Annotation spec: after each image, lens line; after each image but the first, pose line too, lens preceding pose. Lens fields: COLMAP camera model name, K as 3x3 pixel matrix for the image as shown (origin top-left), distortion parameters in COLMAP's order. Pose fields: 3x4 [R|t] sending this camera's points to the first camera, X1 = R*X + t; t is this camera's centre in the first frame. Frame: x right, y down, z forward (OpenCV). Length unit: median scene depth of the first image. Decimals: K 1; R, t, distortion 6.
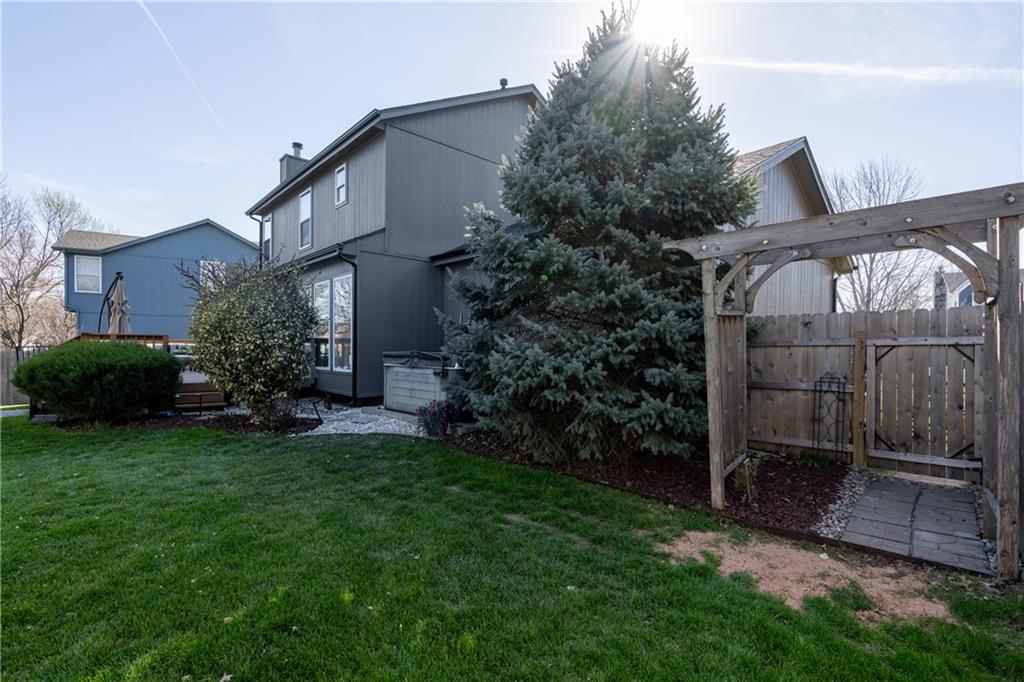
lens RADIAL K [[474.2, 0, 512.0], [0, 474.2, 341.0], [0, 0, 1]] dist [-0.000034, 0.000591]
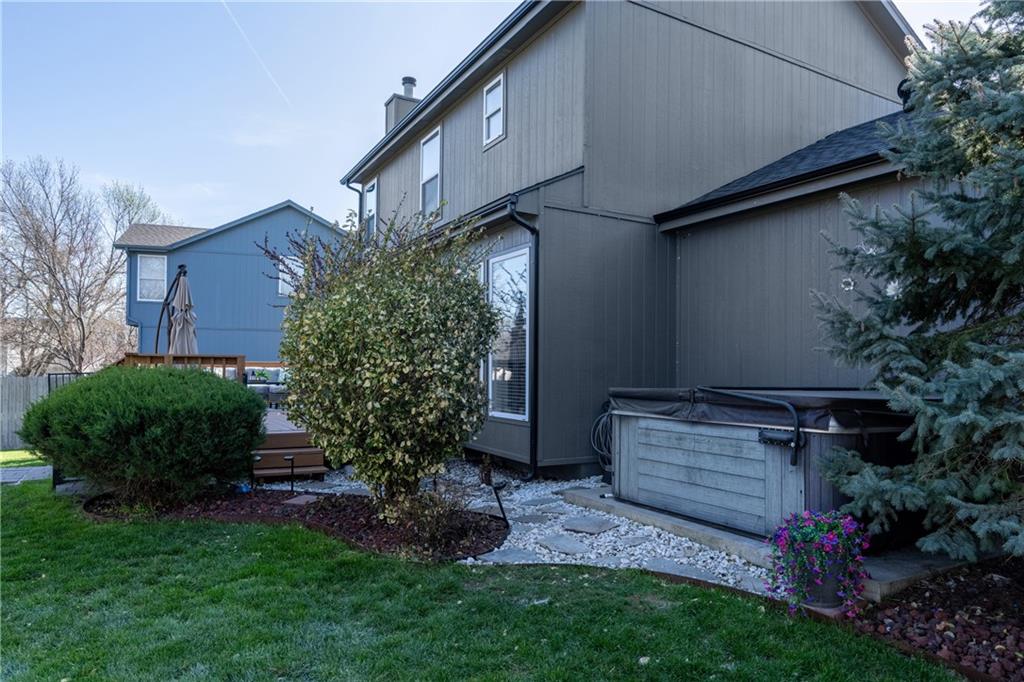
lens RADIAL K [[645.9, 0, 512.0], [0, 645.9, 341.0], [0, 0, 1]] dist [-0.001870, -0.003326]
pose [[0.974174, -0.008045, -0.225657, -0.192106], [0.000803, 0.999482, -0.032168, -0.004705], [0.225799, 0.031156, 0.973676, 0.254064]]
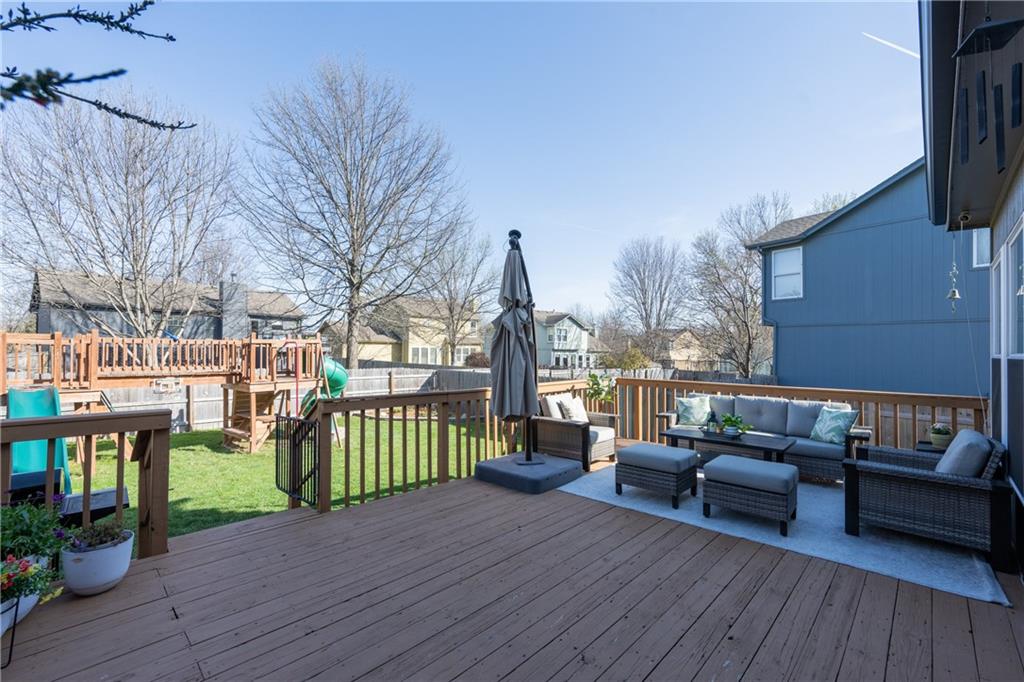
lens RADIAL K [[436.4, 0, 512.0], [0, 436.4, 341.0], [0, 0, 1]] dist [0.000475, 0.000061]
pose [[0.050127, -0.023502, -0.998466, -0.626309], [0.005953, 0.999712, -0.023233, -0.060455], [0.998725, -0.004779, 0.050253, 1.363436]]
